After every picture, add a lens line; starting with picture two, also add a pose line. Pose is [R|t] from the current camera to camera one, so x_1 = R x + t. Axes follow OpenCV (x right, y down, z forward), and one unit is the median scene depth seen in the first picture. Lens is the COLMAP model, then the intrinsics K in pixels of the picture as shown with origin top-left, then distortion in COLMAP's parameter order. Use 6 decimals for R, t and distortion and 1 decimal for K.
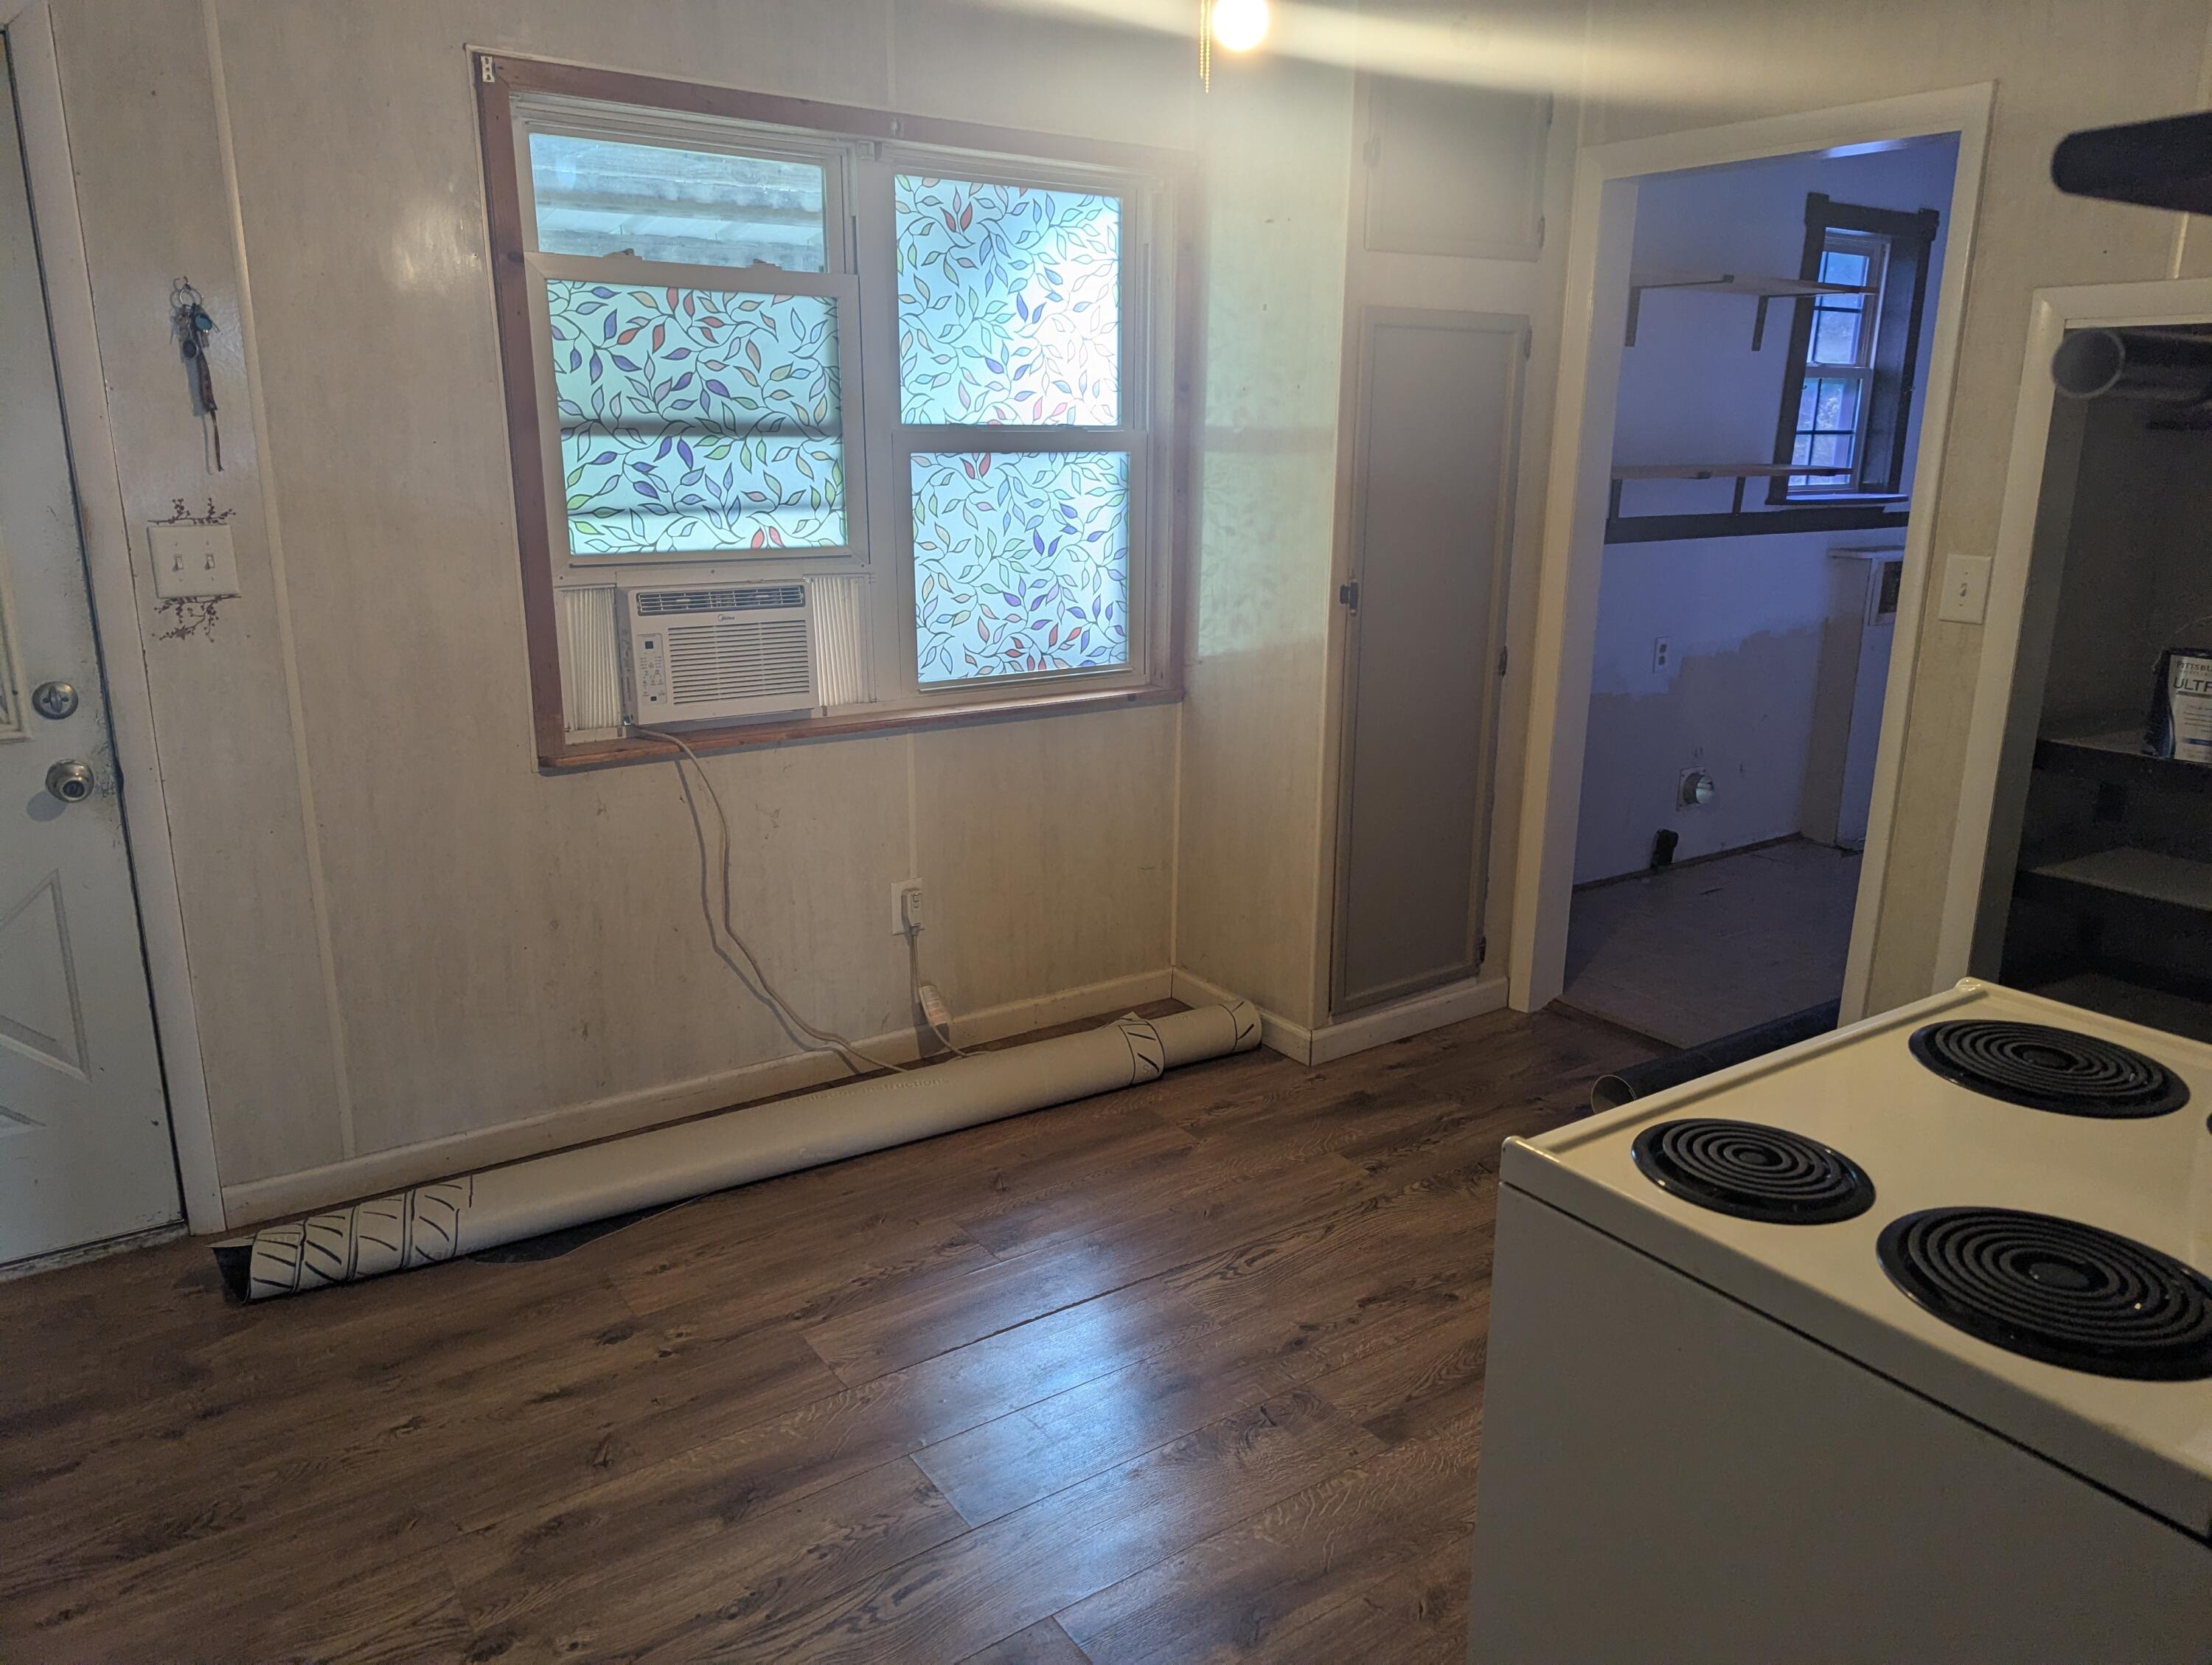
lens RADIAL K [[1553.3, 0, 1104.7], [0, 1553.3, 820.7], [0, 0, 1]] dist [0.057693, -0.052829]
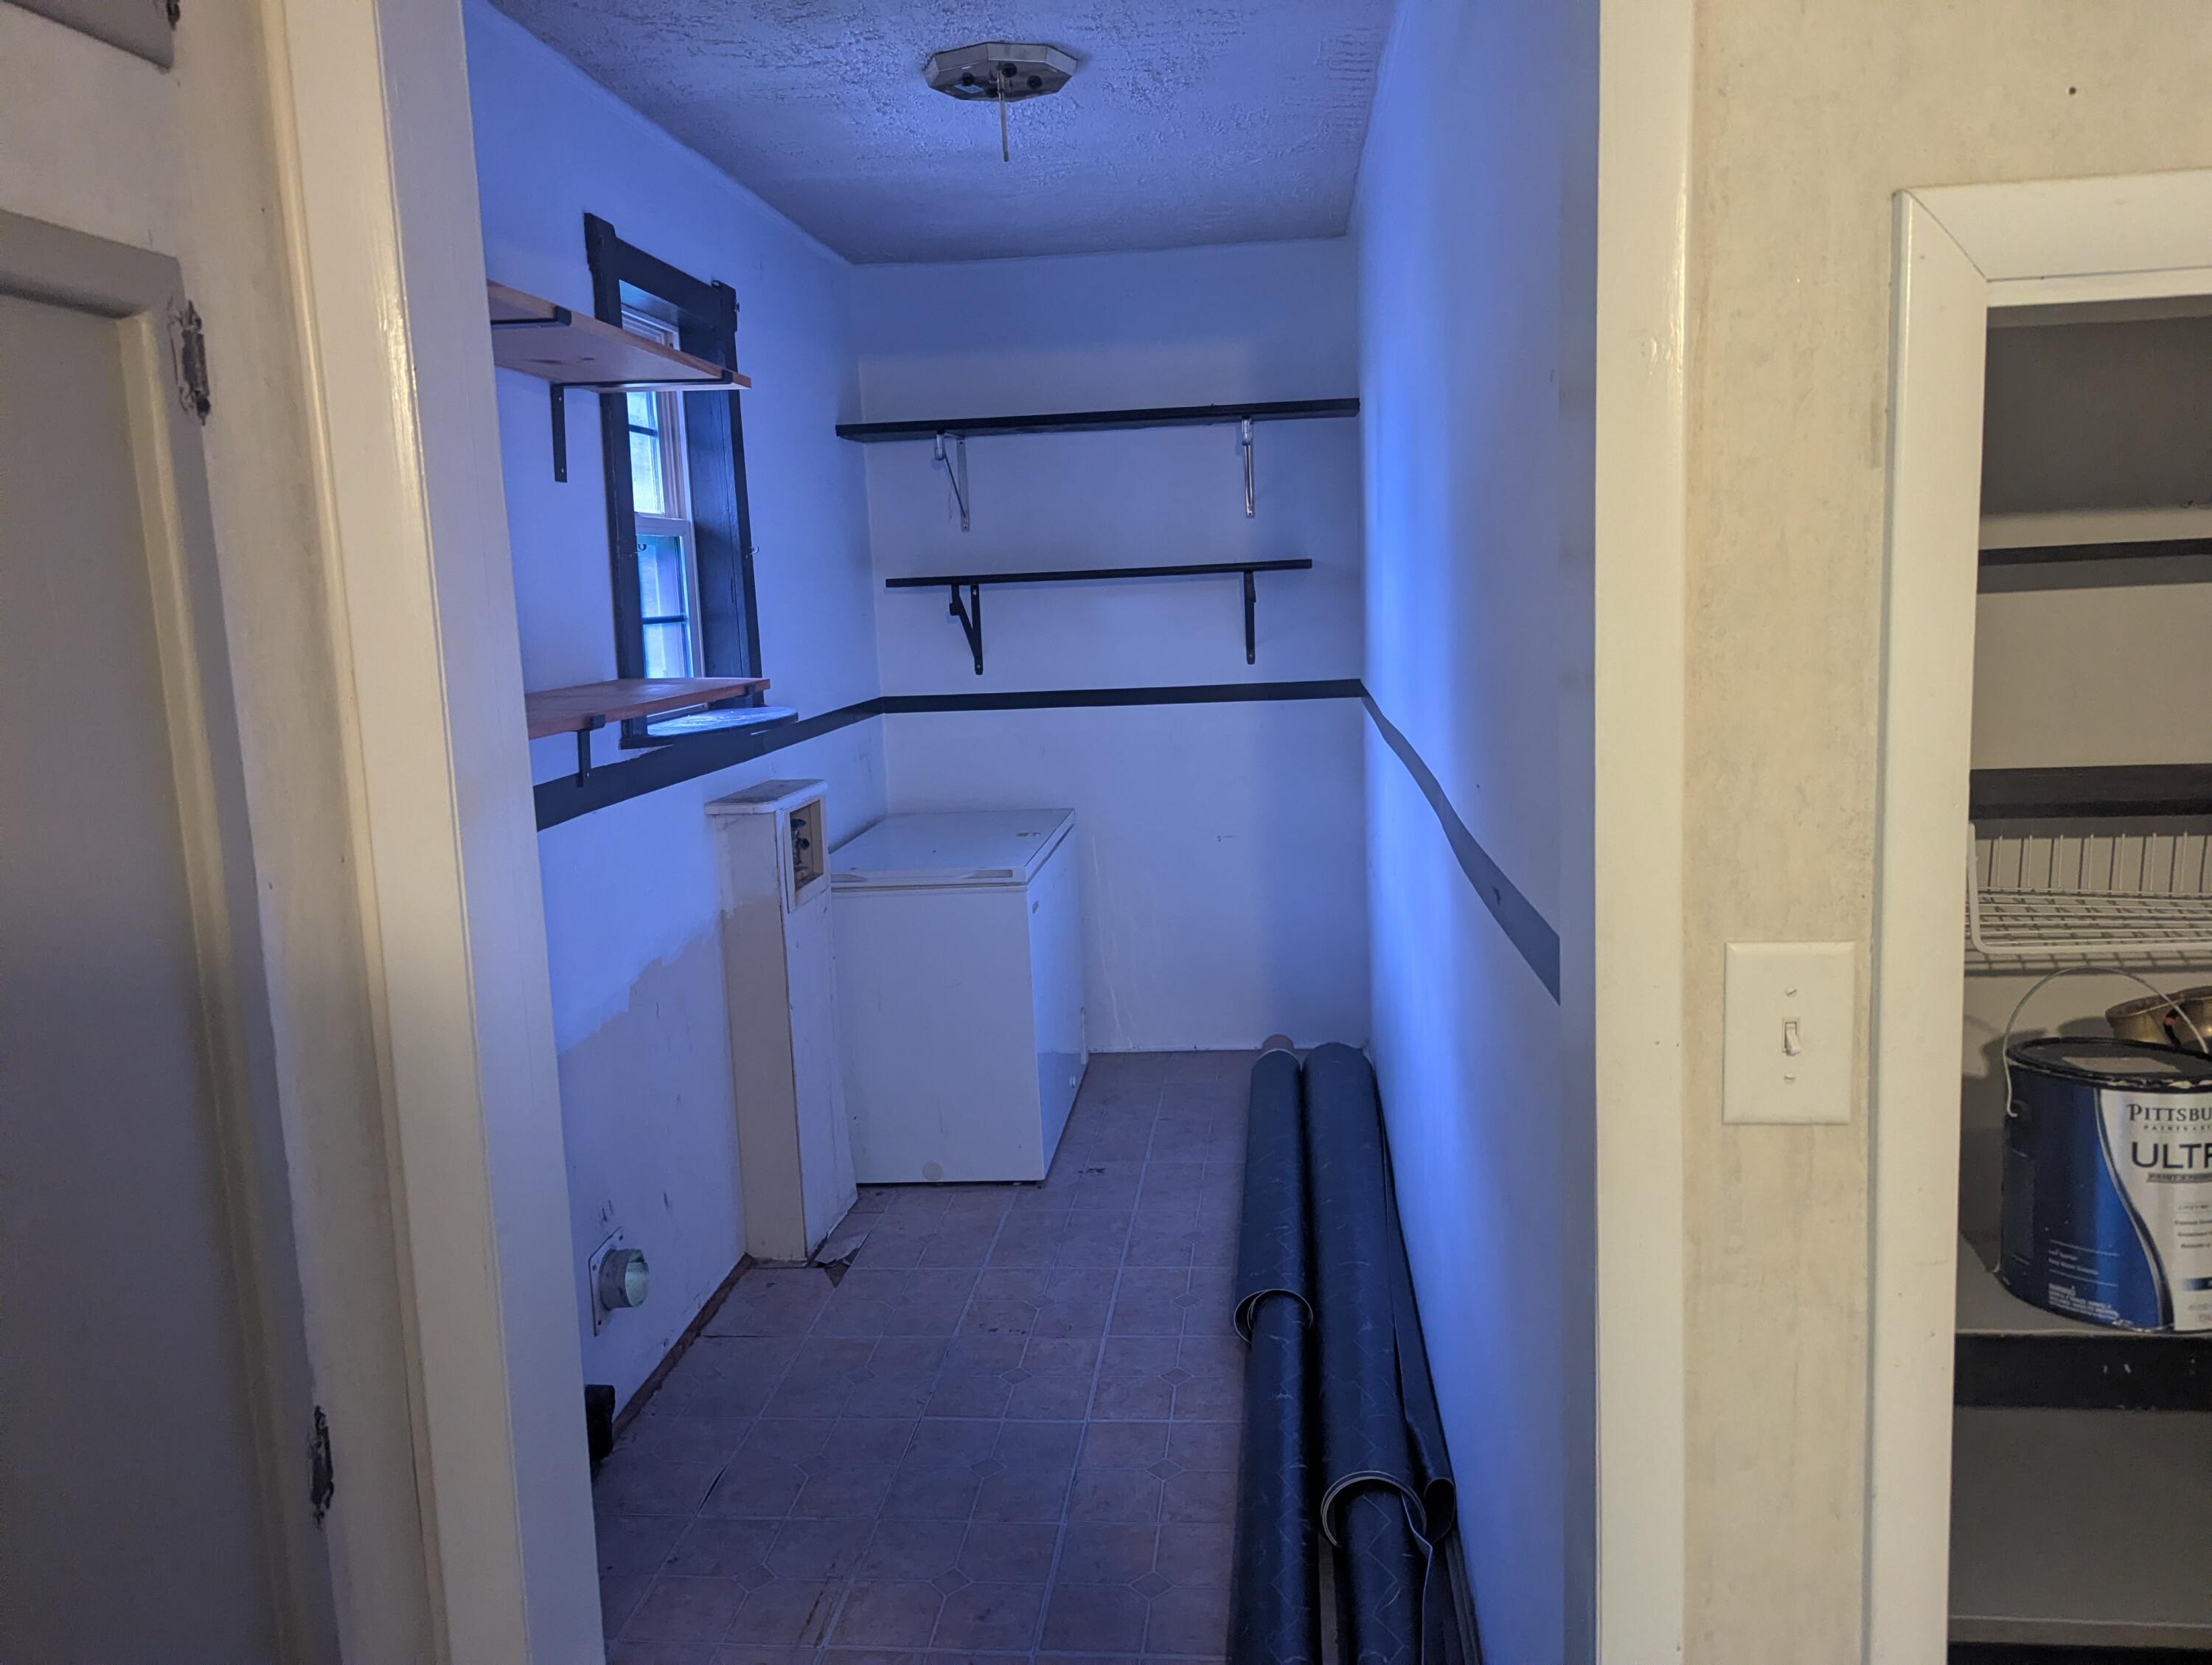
lens RADIAL K [[1553.3, 0, 1104.7], [0, 1553.3, 820.7], [0, 0, 1]] dist [0.057693, -0.052829]
pose [[0.648805, -0.149775, 0.746069, 0.110006], [0.233170, 0.972407, -0.007559, -0.132257], [-0.724351, 0.178865, 0.665825, 0.505216]]
